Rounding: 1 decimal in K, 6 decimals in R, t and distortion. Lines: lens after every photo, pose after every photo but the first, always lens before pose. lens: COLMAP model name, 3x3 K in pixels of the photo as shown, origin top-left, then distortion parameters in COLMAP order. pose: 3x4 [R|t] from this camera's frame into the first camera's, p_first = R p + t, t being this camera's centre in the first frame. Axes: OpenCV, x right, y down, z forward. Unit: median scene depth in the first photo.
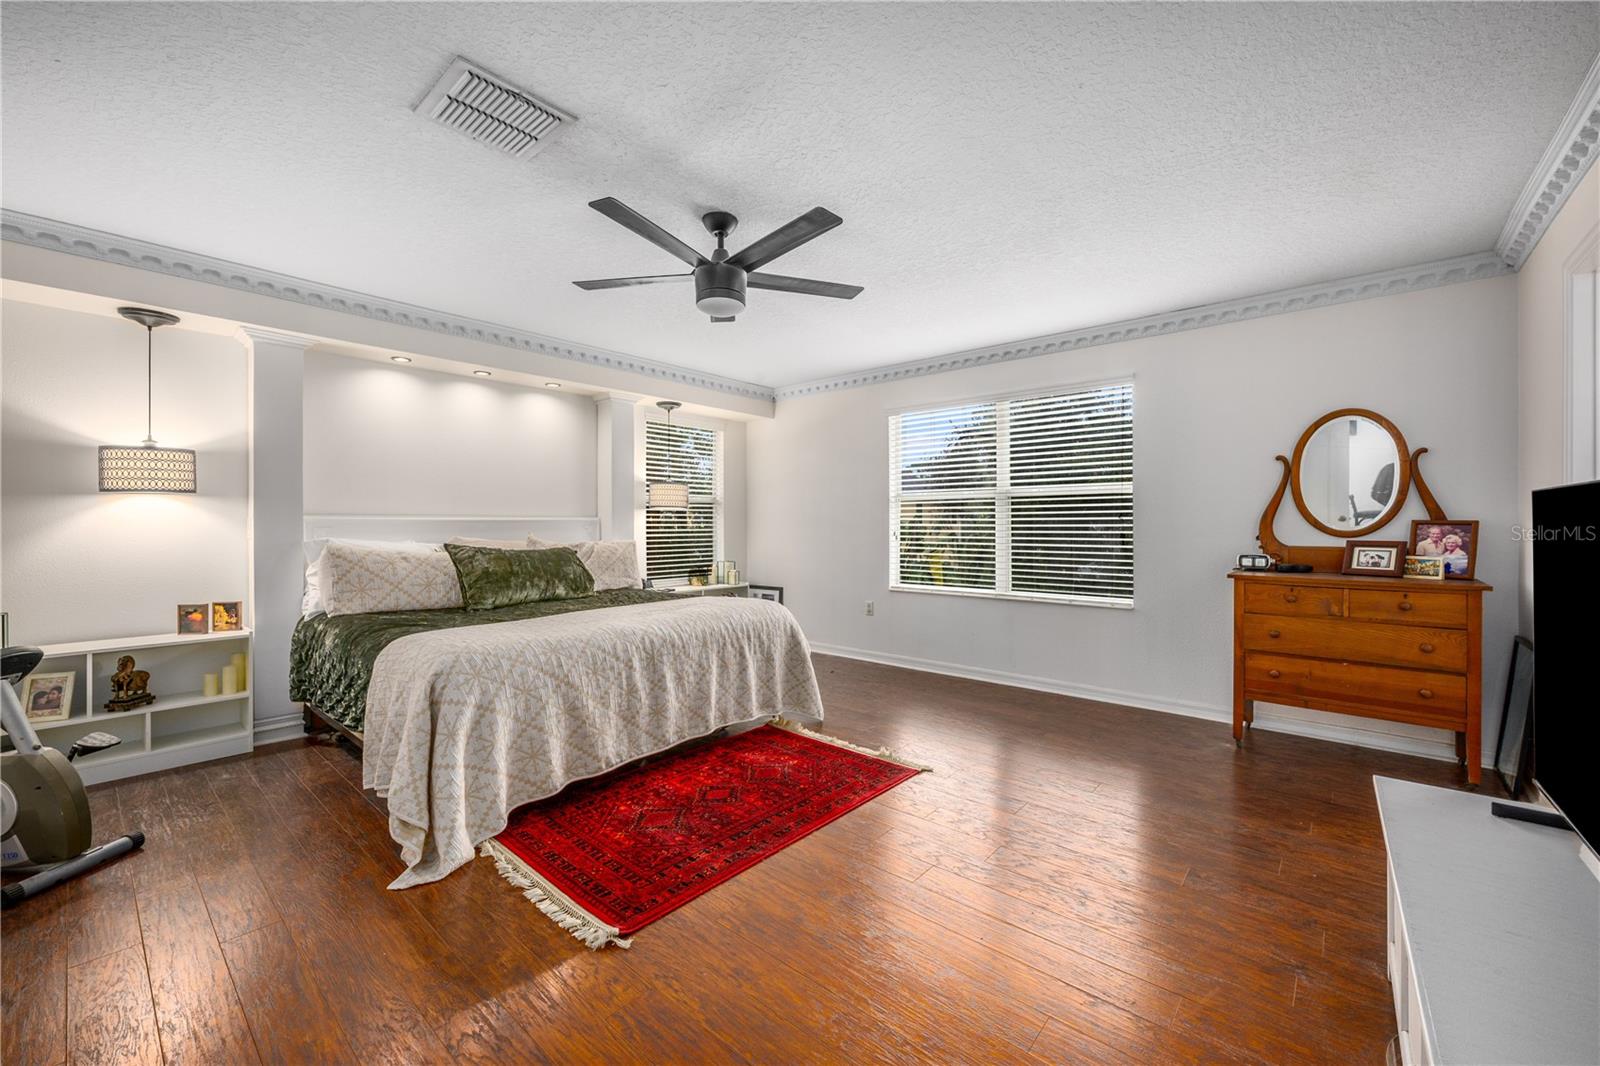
lens RADIAL K [[634.1, 0, 798.8], [0, 634.1, 524.0], [0, 0, 1]] dist [-0.001030, 0.000094]
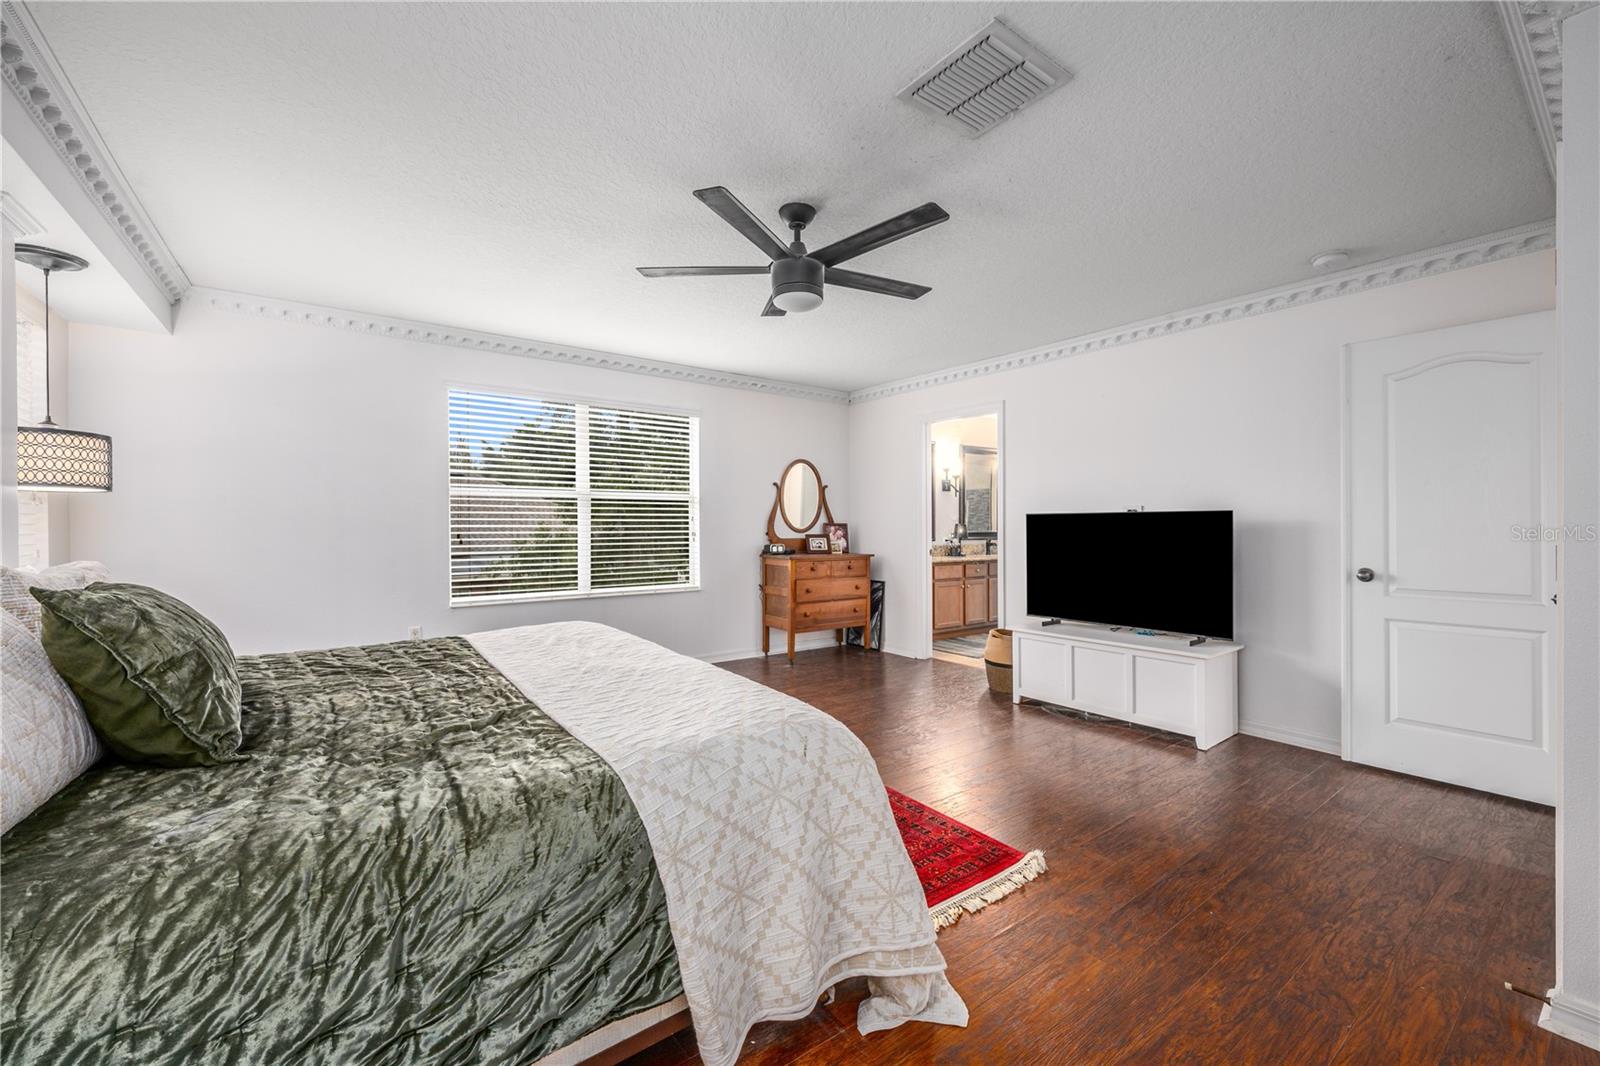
lens RADIAL K [[634.1, 0, 798.8], [0, 634.1, 524.0], [0, 0, 1]] dist [-0.001030, 0.000094]
pose [[0.224356, 0.003599, 0.974501, -0.872085], [-0.000598, 0.999994, -0.003555, 0.003500], [-0.974507, 0.000215, 0.224356, 0.638181]]
